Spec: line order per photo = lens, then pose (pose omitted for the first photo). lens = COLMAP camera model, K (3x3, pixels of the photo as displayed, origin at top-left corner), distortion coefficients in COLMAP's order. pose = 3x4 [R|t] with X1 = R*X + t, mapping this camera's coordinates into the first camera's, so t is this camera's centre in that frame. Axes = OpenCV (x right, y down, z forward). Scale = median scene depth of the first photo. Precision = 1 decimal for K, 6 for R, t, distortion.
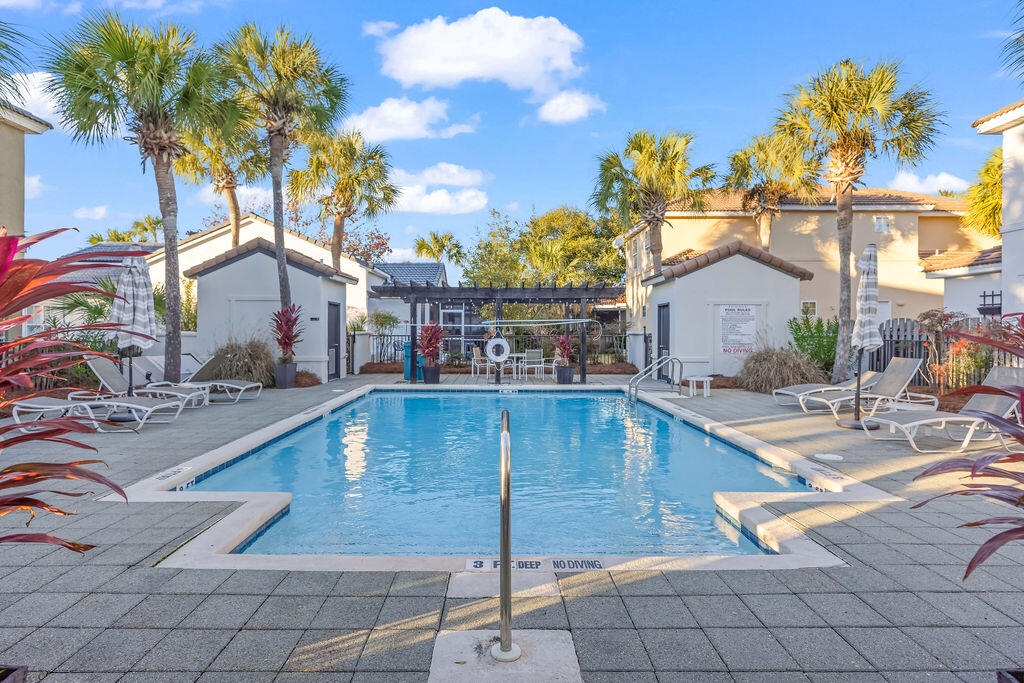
lens RADIAL K [[532.2, 0, 510.9], [0, 532.2, 339.3], [0, 0, 1]] dist [0.002351, 0.000696]
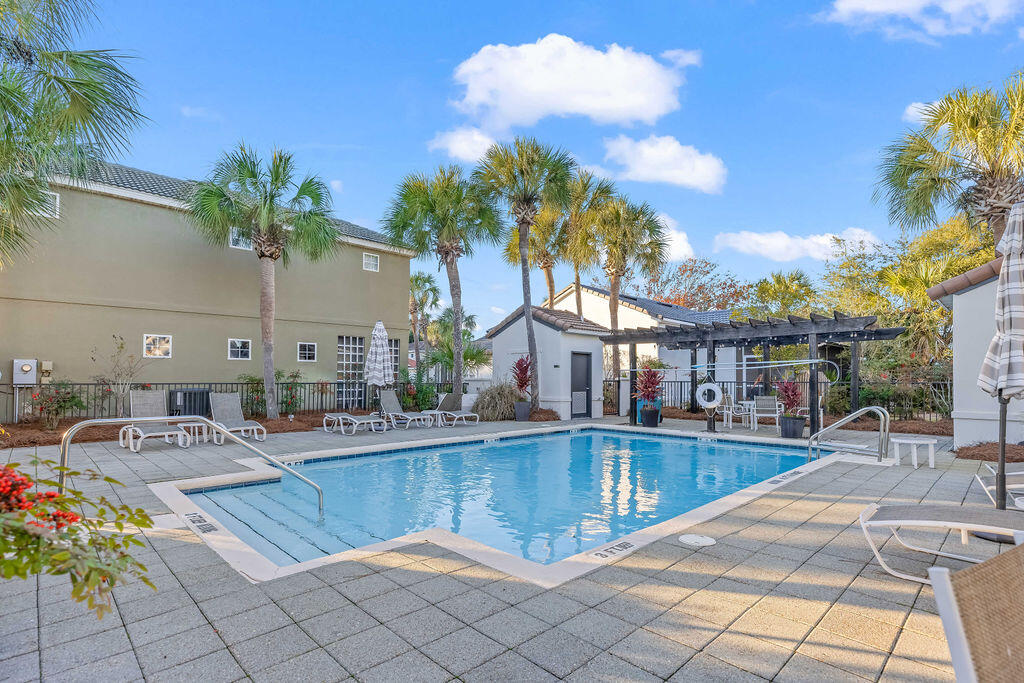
lens RADIAL K [[492.1, 0, 505.0], [0, 492.1, 374.7], [0, 0, 1]] dist [-0.004019, -0.000210]
pose [[0.692952, -0.008682, -0.720931, 0.350855], [-0.011712, 0.999660, -0.023296, 0.007901], [0.720889, 0.024586, 0.692615, 0.142437]]
